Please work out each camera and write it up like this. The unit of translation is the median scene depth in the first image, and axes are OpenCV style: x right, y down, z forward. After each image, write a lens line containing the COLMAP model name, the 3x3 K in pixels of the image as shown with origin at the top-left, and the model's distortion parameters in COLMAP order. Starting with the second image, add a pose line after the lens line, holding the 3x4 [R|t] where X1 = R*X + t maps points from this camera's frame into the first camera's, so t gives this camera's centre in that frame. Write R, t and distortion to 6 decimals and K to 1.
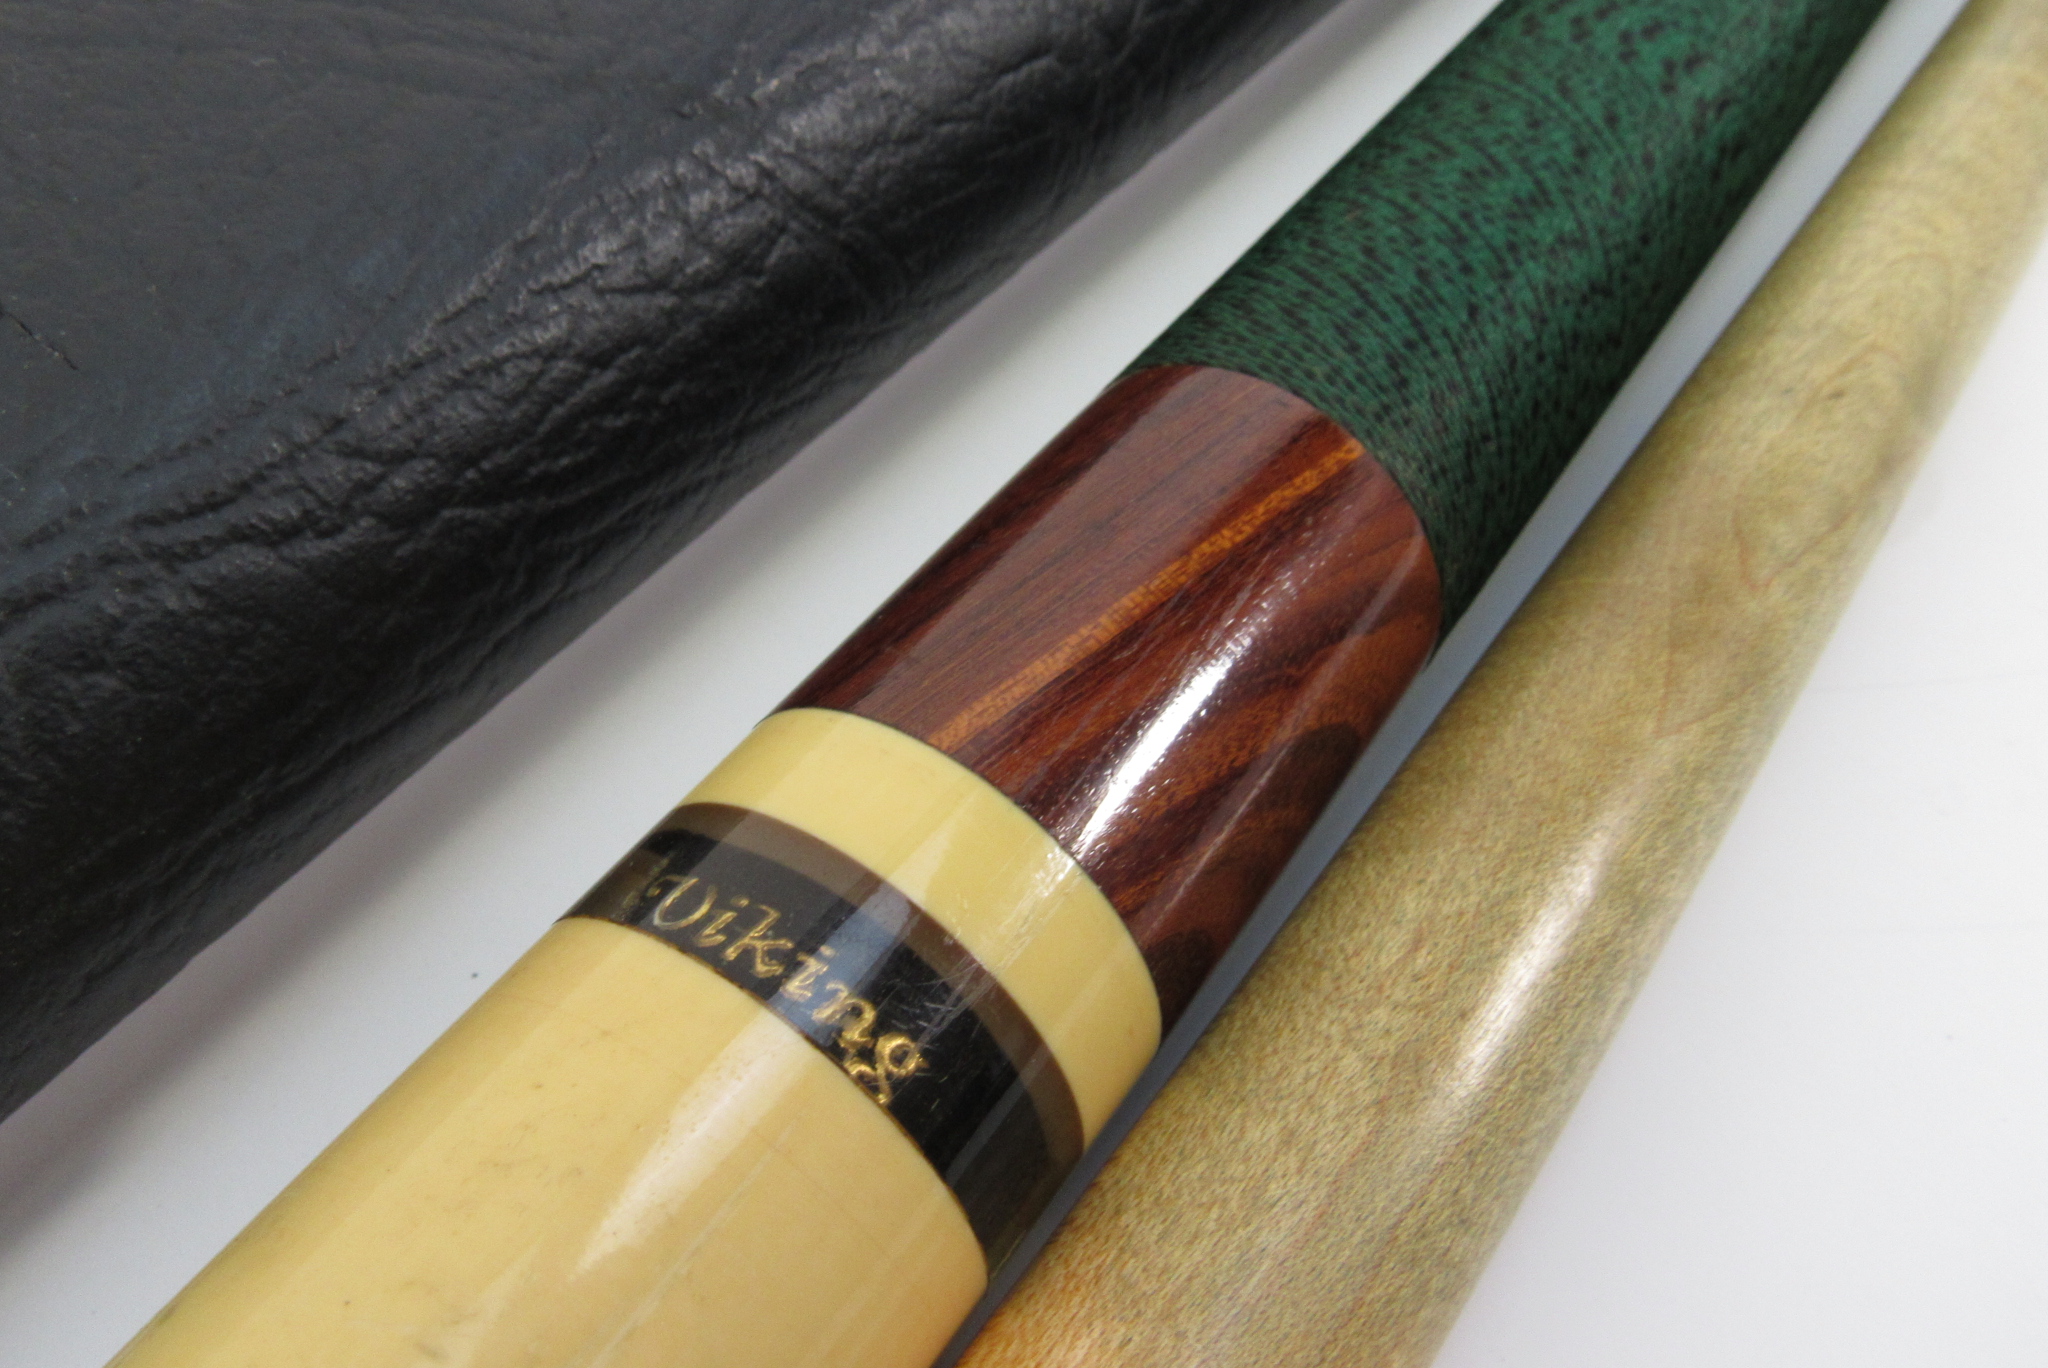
lens RADIAL K [[1796.6, 0, 1024.0], [0, 1796.6, 684.0], [0, 0, 1]] dist [-0.019537, -0.022811]
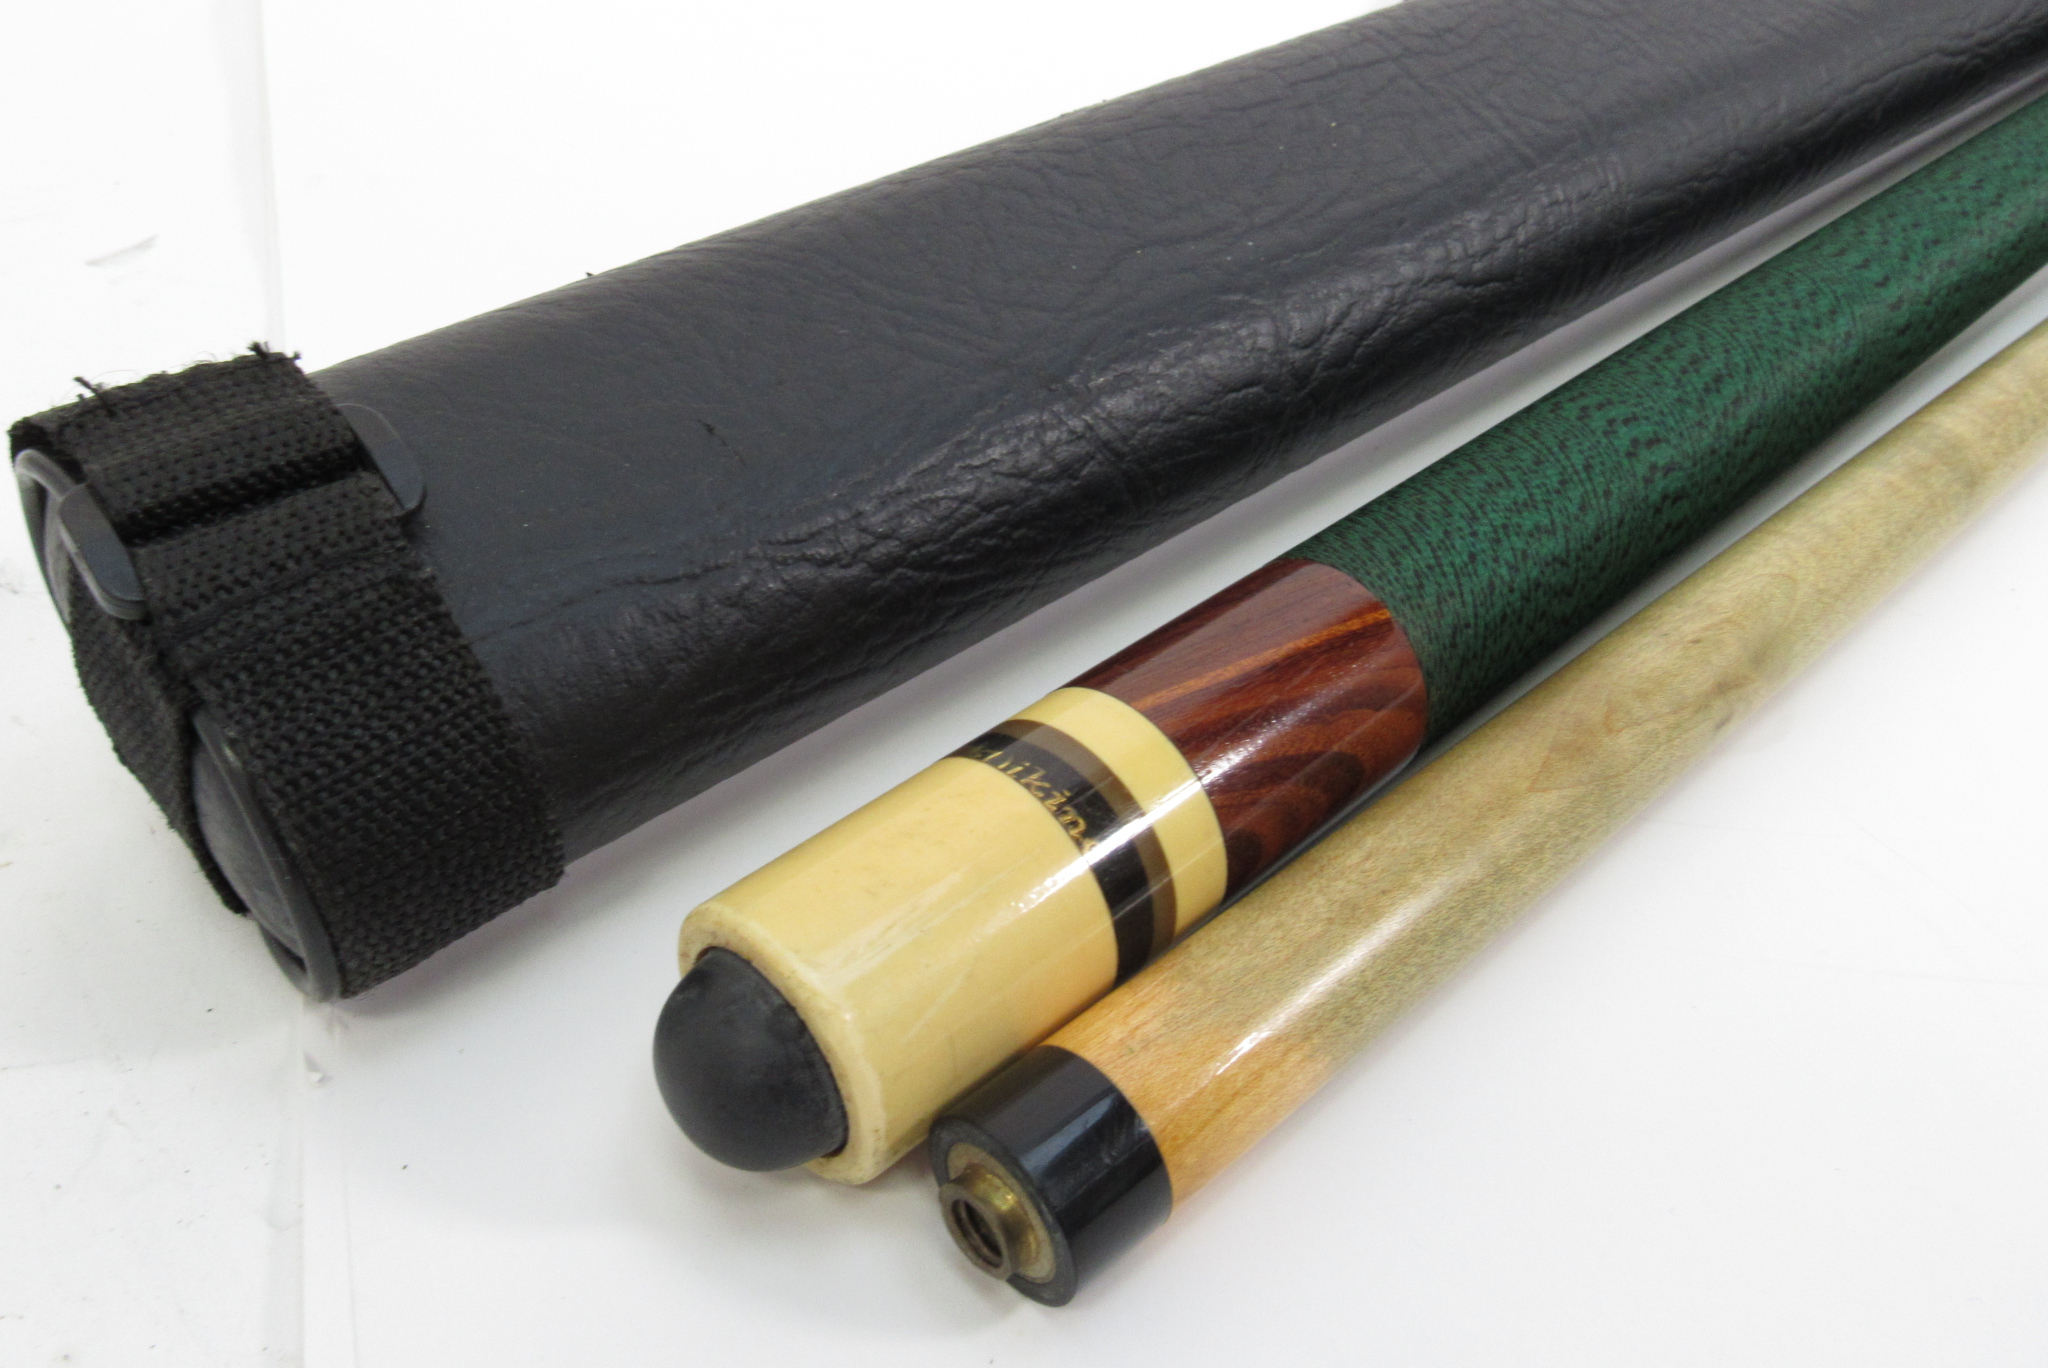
lens RADIAL K [[1796.6, 0, 1024.0], [0, 1796.6, 684.0], [0, 0, 1]] dist [-0.019537, -0.022811]
pose [[0.980470, 0.154617, -0.121540, 0.053594], [-0.172155, 0.973536, -0.150300, 0.256700], [0.095085, 0.168288, 0.981141, -0.755507]]
